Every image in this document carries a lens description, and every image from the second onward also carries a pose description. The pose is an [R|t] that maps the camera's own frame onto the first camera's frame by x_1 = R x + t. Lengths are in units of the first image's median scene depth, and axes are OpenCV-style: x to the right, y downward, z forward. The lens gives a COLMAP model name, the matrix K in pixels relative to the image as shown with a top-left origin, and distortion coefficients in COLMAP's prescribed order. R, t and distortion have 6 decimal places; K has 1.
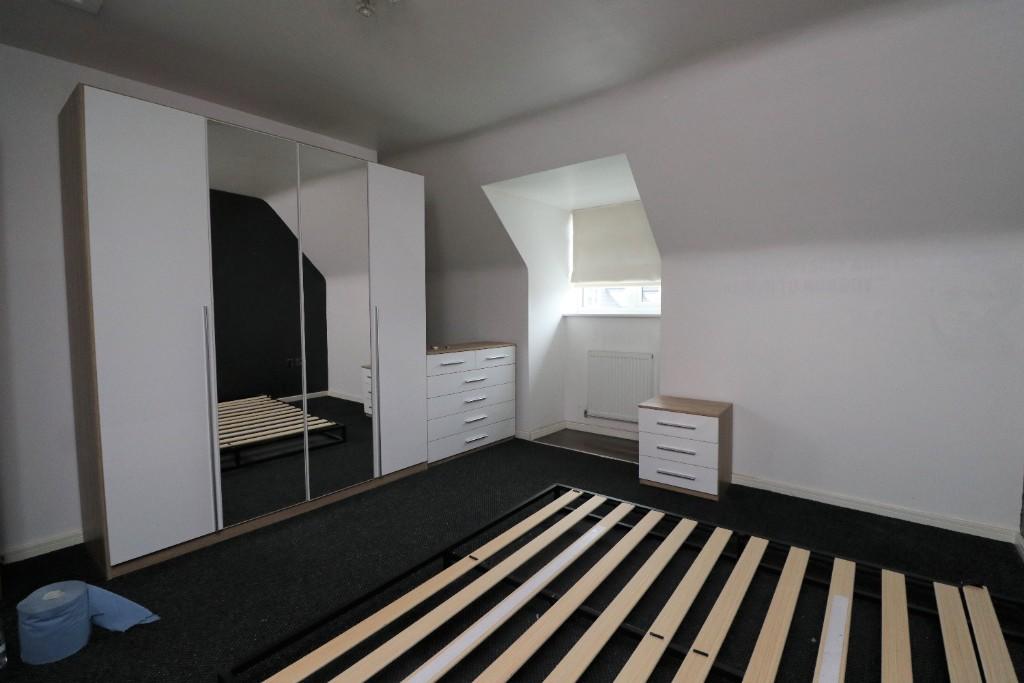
lens RADIAL K [[475.0, 0, 510.8], [0, 475.0, 345.0], [0, 0, 1]] dist [-0.005359, -0.001193]
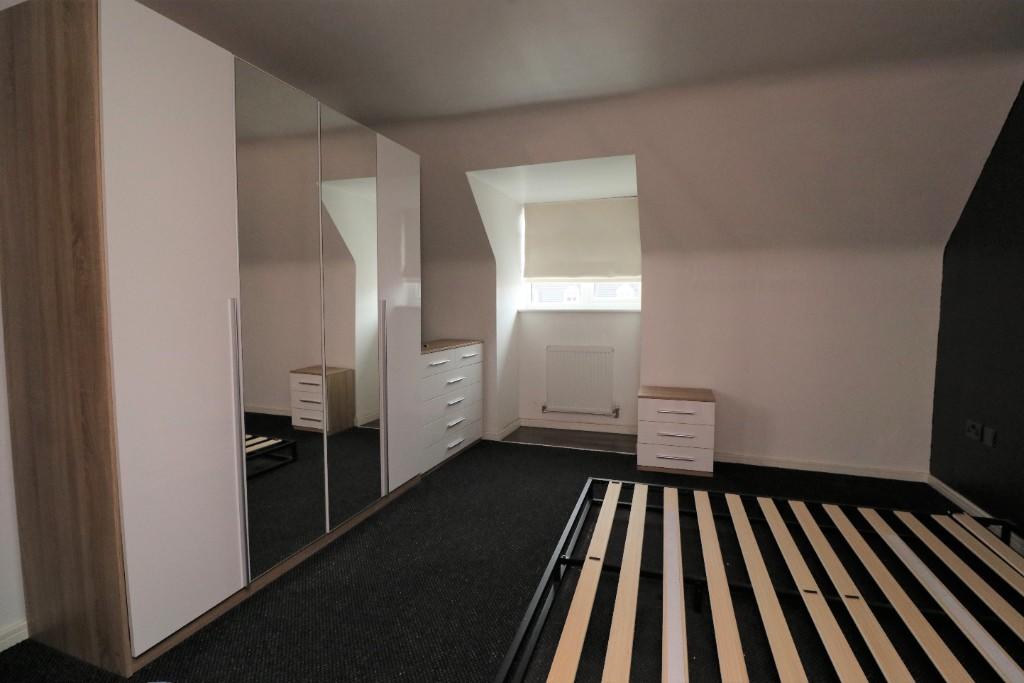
lens RADIAL K [[494.0, 0, 514.4], [0, 494.0, 345.9], [0, 0, 1]] dist [-0.006383, -0.000419]
pose [[0.940897, -0.023847, 0.337853, -0.304983], [0.021650, 0.999713, 0.010270, -0.000829], [-0.338001, -0.002349, 0.941143, 0.055621]]
